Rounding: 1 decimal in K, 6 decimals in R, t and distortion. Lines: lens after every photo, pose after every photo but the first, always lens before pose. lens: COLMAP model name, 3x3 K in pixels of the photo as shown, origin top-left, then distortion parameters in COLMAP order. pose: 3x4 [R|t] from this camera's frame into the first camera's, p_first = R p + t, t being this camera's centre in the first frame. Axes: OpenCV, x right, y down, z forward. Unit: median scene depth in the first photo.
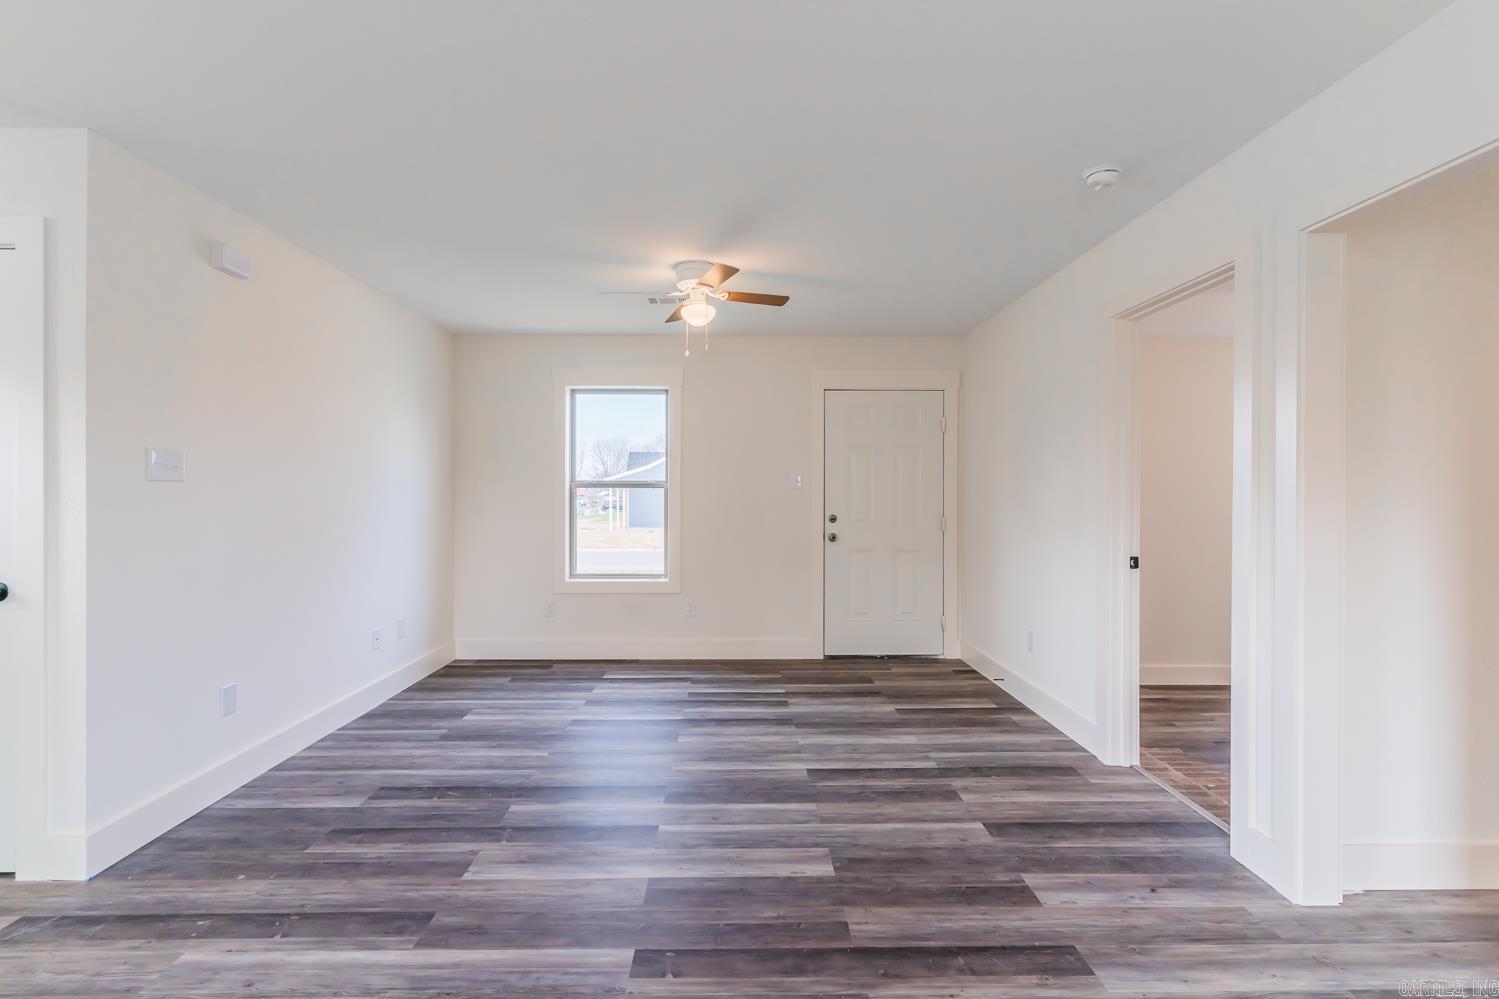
lens RADIAL K [[713.9, 0, 741.2], [0, 713.9, 493.3], [0, 0, 1]] dist [-0.000027, -0.000109]
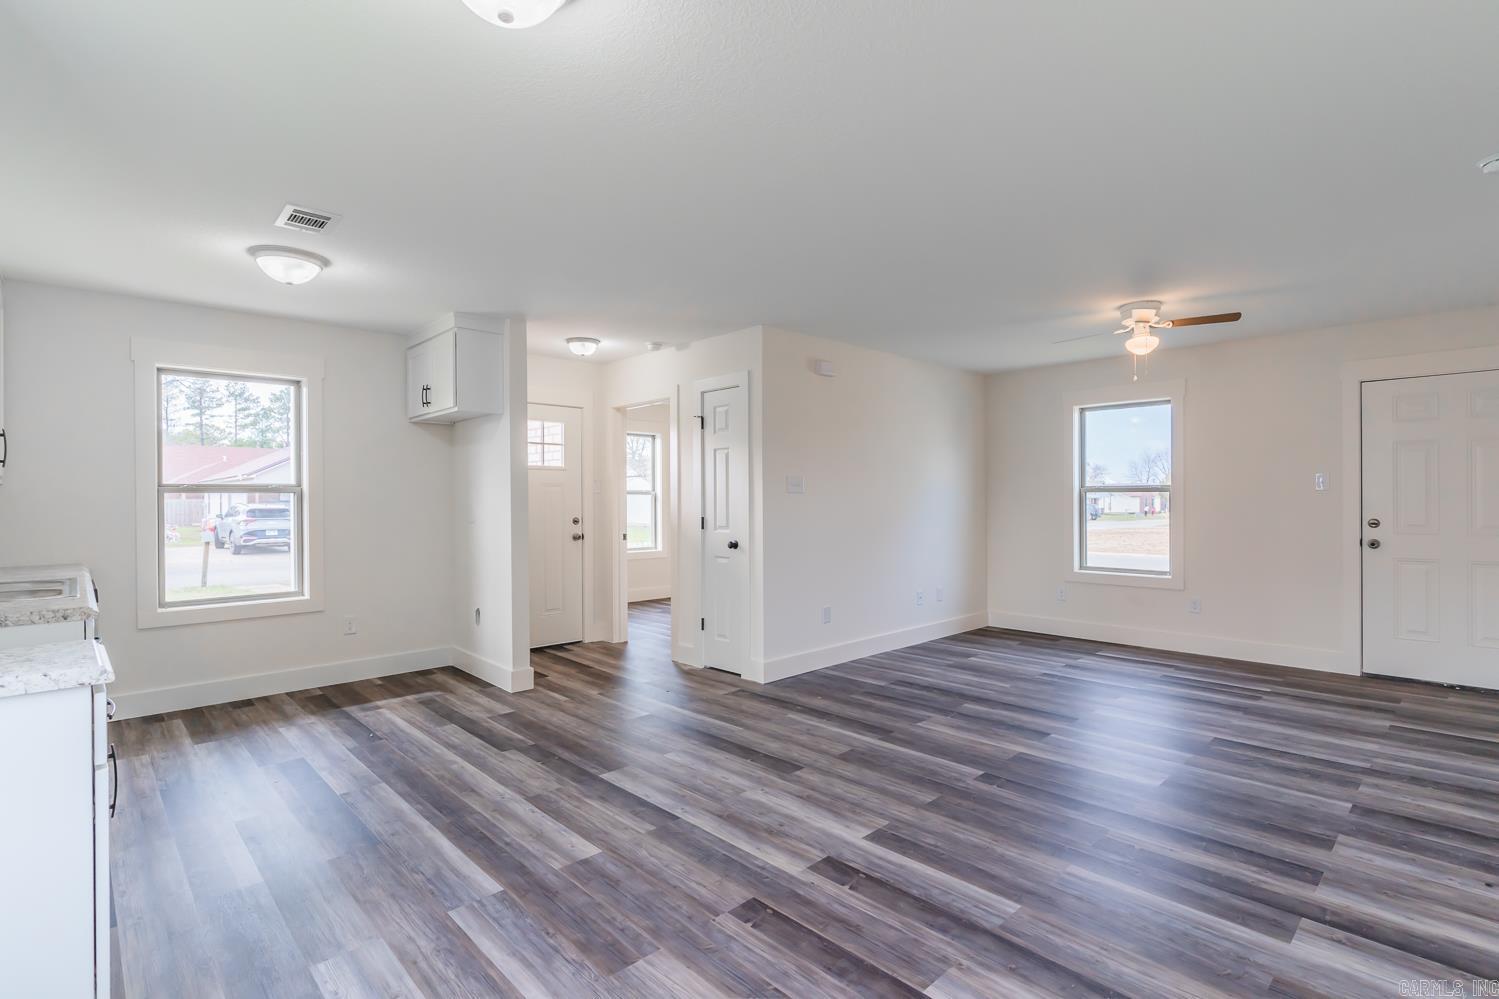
lens RADIAL K [[711.6, 0, 760.7], [0, 711.6, 501.9], [0, 0, 1]] dist [0.000745, -0.000345]
pose [[0.686708, -0.002318, -0.726930, 0.465280], [0.006929, 0.999970, 0.003357, 0.000440], [0.726901, -0.007342, 0.686703, -0.341413]]
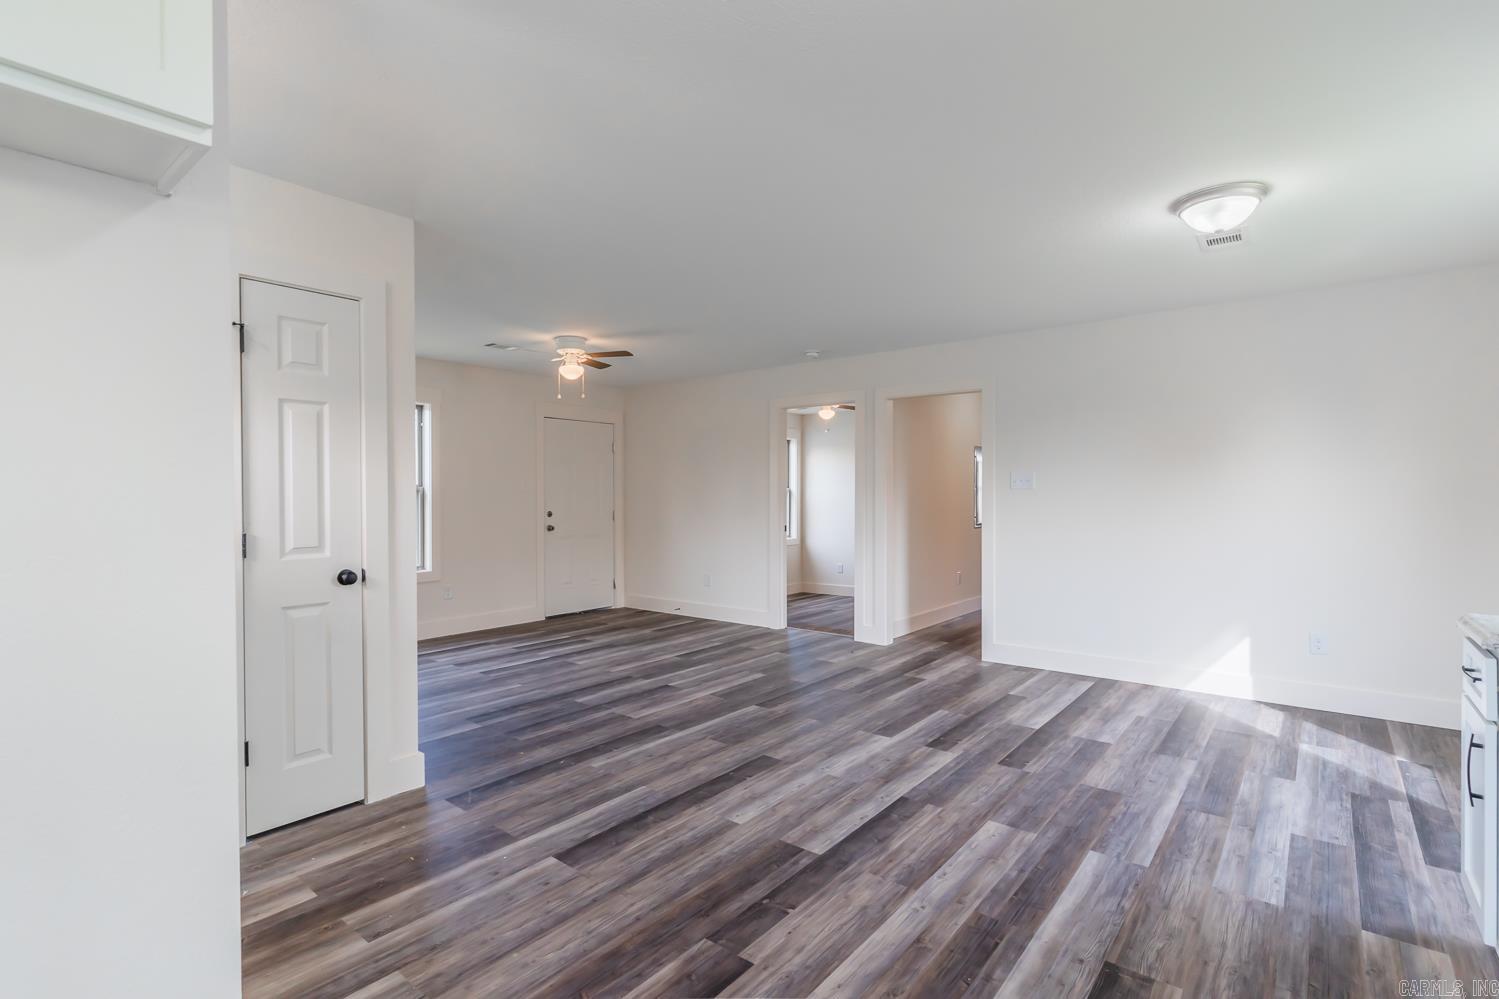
lens RADIAL K [[708.0, 0, 747.7], [0, 708.0, 502.7], [0, 0, 1]] dist [-0.002960, -0.000374]
pose [[0.643923, -0.013095, 0.764978, -1.192956], [0.004874, 0.999903, 0.013014, -0.000959], [-0.765074, -0.004652, 0.643925, -0.241627]]
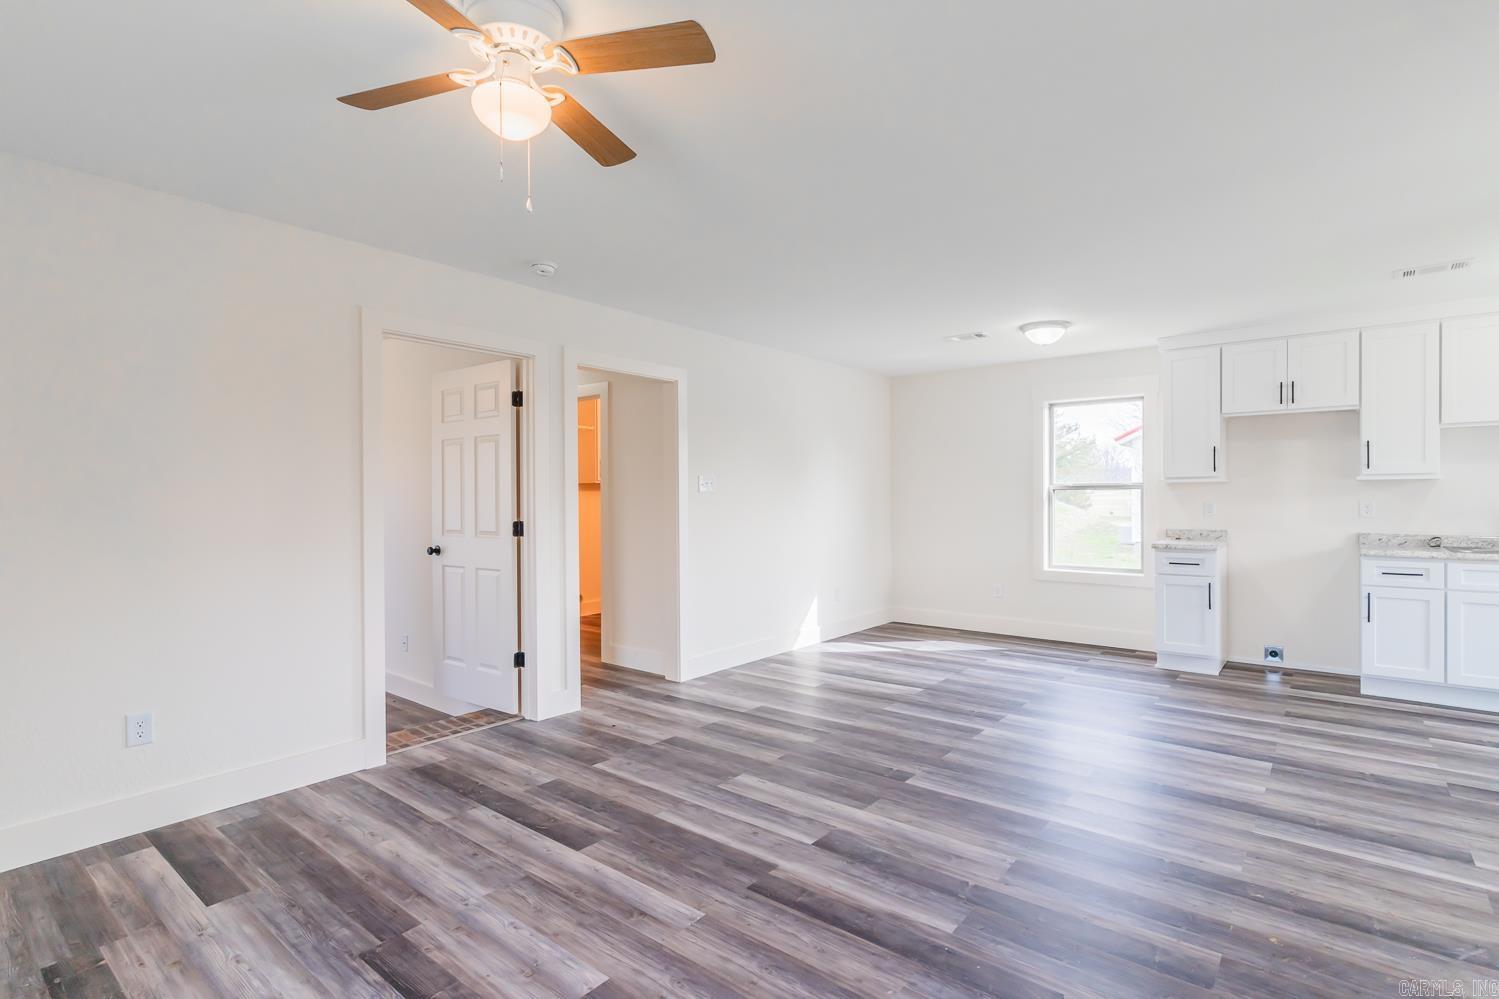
lens RADIAL K [[714.4, 0, 747.5], [0, 714.4, 499.8], [0, 0, 1]] dist [0.003675, -0.000717]
pose [[-0.759281, -0.001467, 0.650761, -0.612174], [0.002793, 0.999981, 0.005512, 0.000532], [-0.650757, 0.006002, -0.759262, 1.621265]]
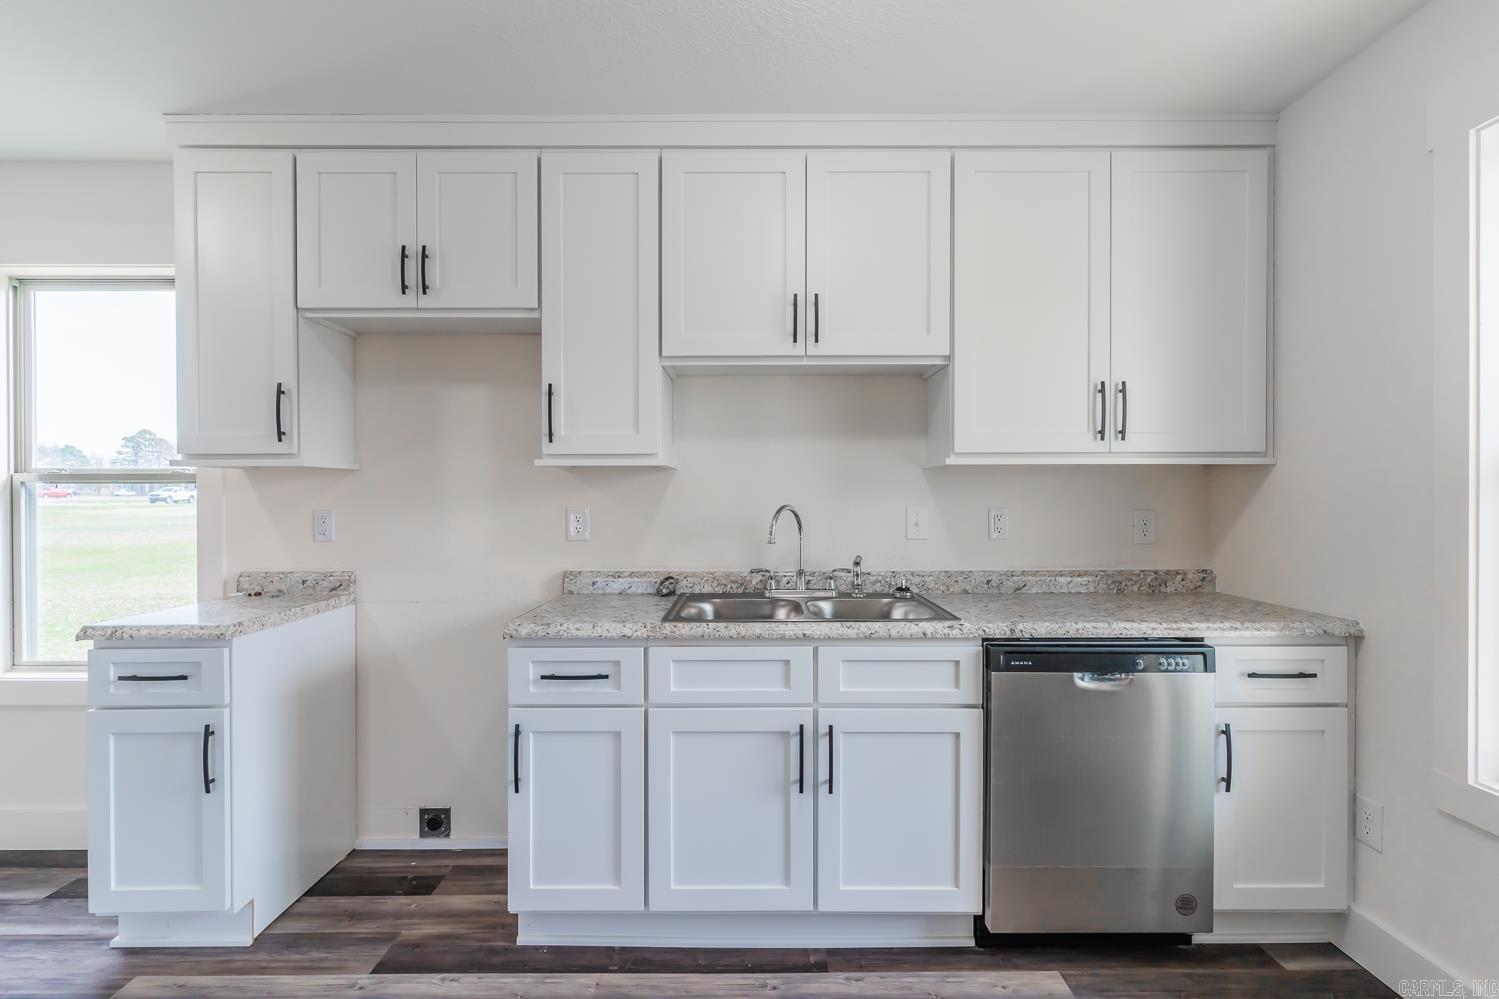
lens RADIAL K [[714.4, 0, 747.5], [0, 714.4, 499.8], [0, 0, 1]] dist [0.003675, -0.000717]
pose [[-0.999875, -0.002736, 0.015599, -0.838965], [-0.002623, 0.999970, 0.007303, -0.002060], [-0.015618, 0.007261, -0.999852, 0.301350]]
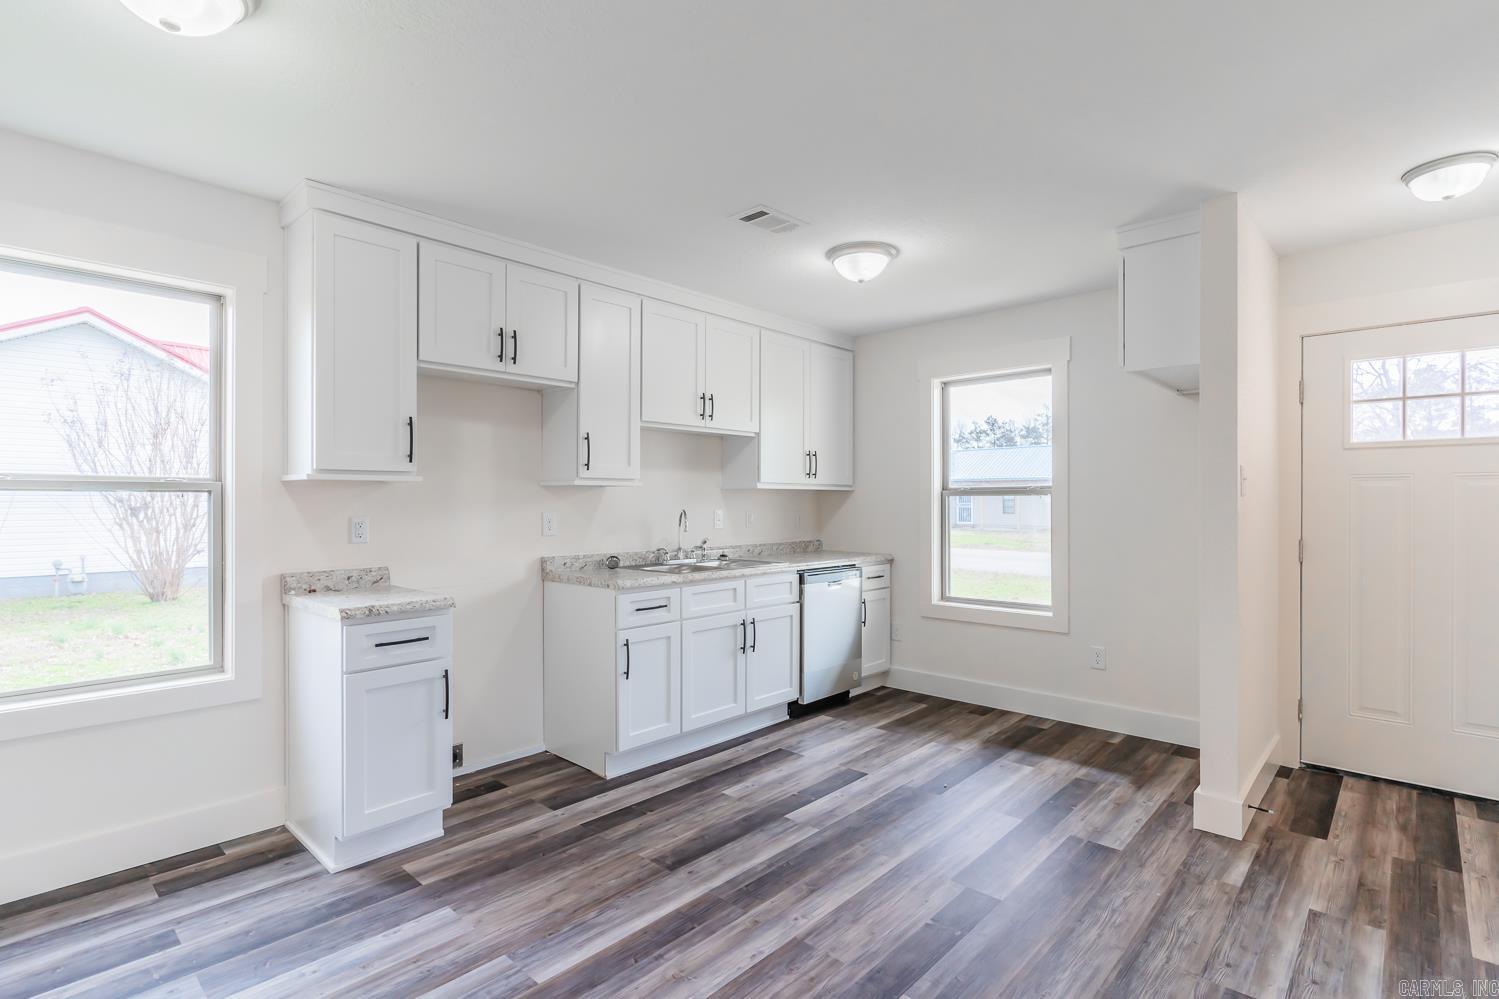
lens RADIAL K [[727.9, 0, 755.1], [0, 727.9, 504.6], [0, 0, 1]] dist [0.000303, -0.000019]
pose [[-0.688767, -0.002146, -0.724979, 0.042354], [-0.002703, 0.999996, -0.000392, -0.000198], [0.724978, 0.001690, -0.688770, 0.568460]]
